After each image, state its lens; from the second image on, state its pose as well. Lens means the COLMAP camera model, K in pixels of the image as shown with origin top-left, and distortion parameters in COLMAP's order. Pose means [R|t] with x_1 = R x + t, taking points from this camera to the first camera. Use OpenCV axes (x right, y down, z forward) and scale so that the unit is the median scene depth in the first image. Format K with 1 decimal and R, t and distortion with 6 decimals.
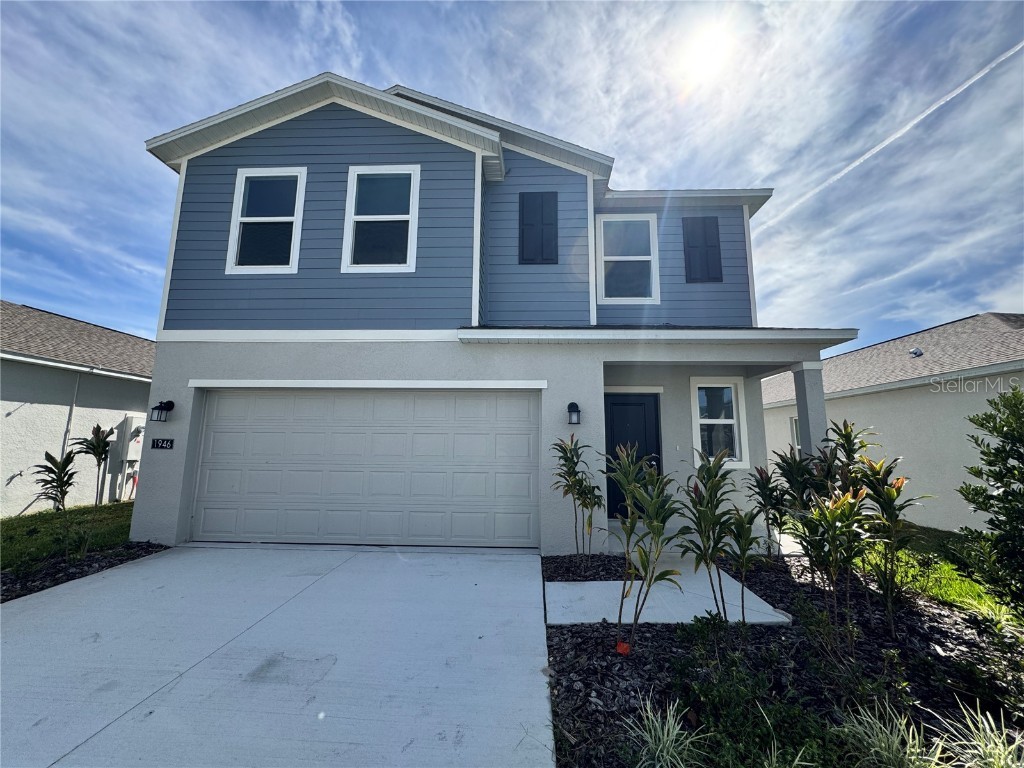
lens RADIAL K [[410.0, 0, 515.4], [0, 410.0, 384.8], [0, 0, 1]] dist [-0.003603, 0.000588]
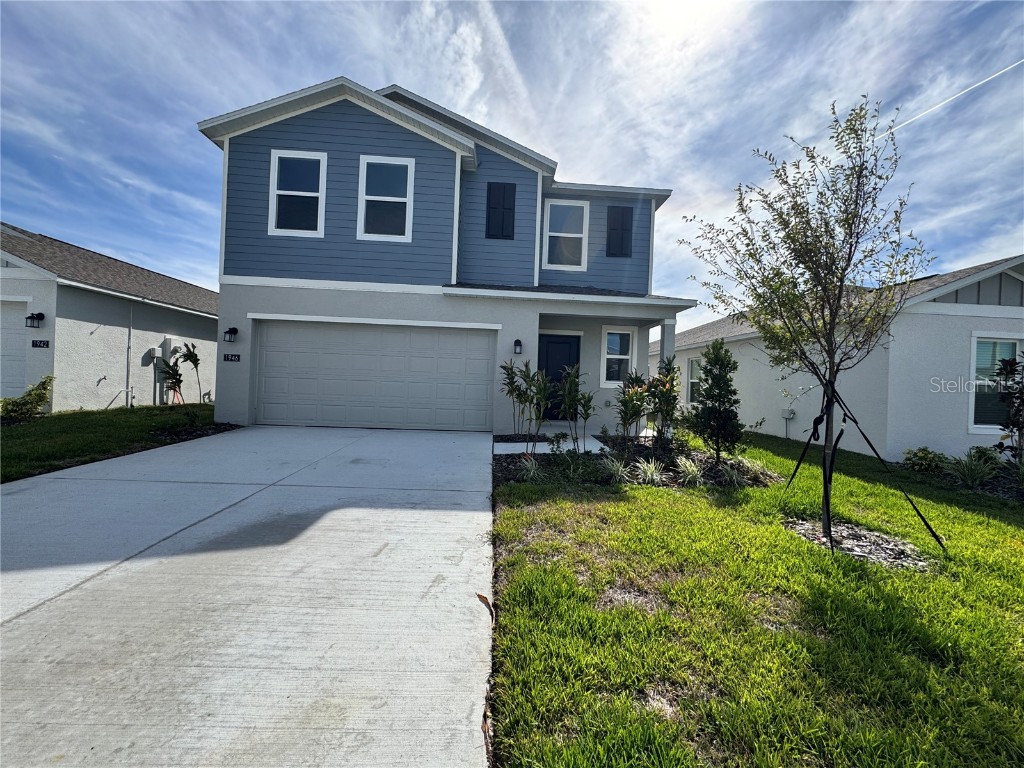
lens RADIAL K [[410.0, 0, 508.5], [0, 410.0, 379.7], [0, 0, 1]] dist [-0.003603, 0.000588]
pose [[0.996592, 0.031021, 0.076436, -0.005045], [-0.041276, 0.989783, 0.136475, -0.013609], [-0.071421, -0.139165, 0.987690, -0.447744]]
